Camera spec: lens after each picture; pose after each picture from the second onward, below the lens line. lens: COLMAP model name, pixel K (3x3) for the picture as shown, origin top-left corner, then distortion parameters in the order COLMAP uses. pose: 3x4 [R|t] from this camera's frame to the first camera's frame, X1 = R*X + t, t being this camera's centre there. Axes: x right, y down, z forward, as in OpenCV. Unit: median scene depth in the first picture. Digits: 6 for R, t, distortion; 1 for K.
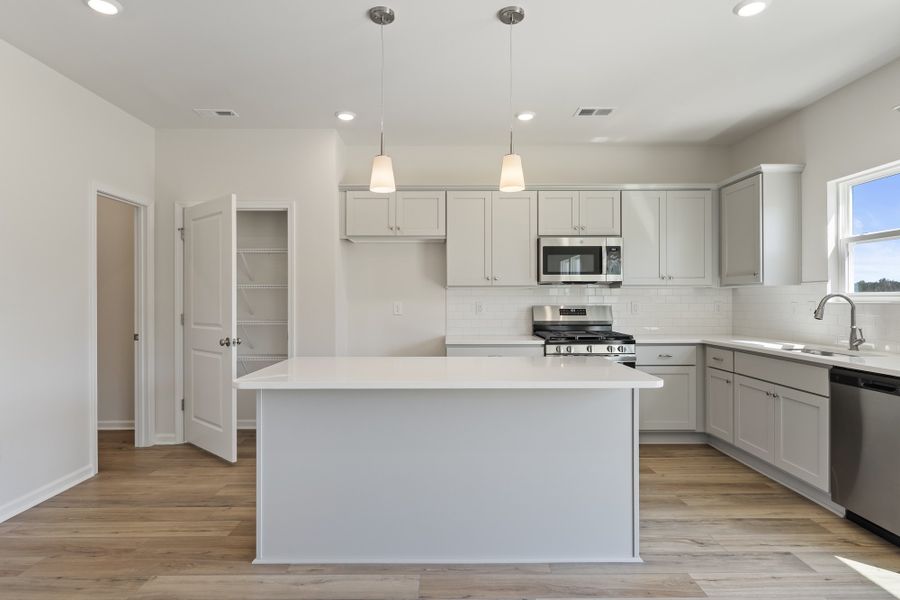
lens RADIAL K [[485.9, 0, 447.5], [0, 485.9, 300.3], [0, 0, 1]] dist [0.000269, -0.000030]
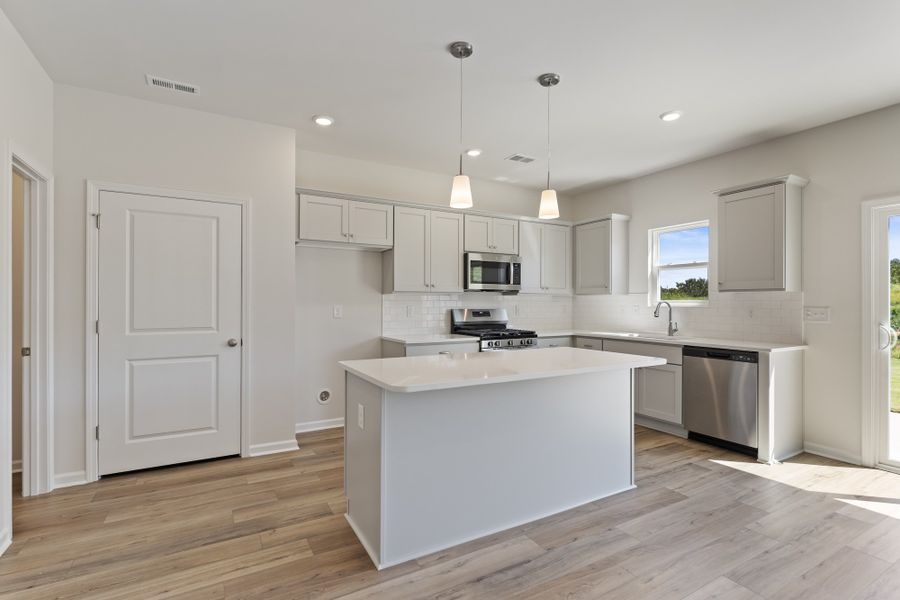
lens RADIAL K [[427.1, 0, 453.2], [0, 427.1, 302.2], [0, 0, 1]] dist [-0.003505, 0.001457]
pose [[0.871438, 0.005199, 0.490477, -0.413325], [-0.002286, 0.999976, -0.006540, 0.001667], [-0.490500, 0.004578, 0.871429, 0.099519]]
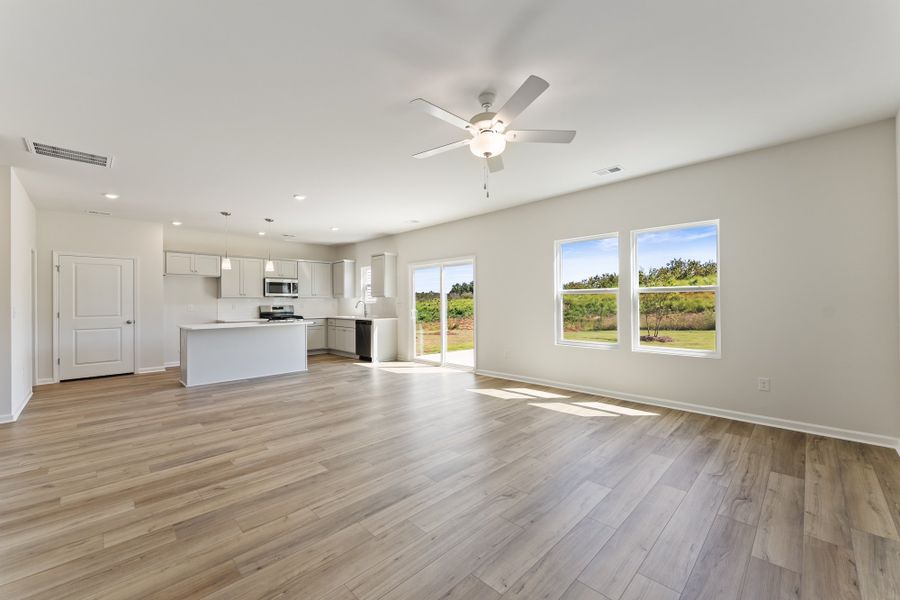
lens RADIAL K [[361.5, 0, 451.2], [0, 361.5, 300.2], [0, 0, 1]] dist [0.001580, 0.000077]
pose [[0.712026, -0.000395, 0.702153, -0.491993], [0.006971, 0.999955, -0.006507, 0.003134], [-0.702119, 0.009528, 0.711996, -1.130193]]
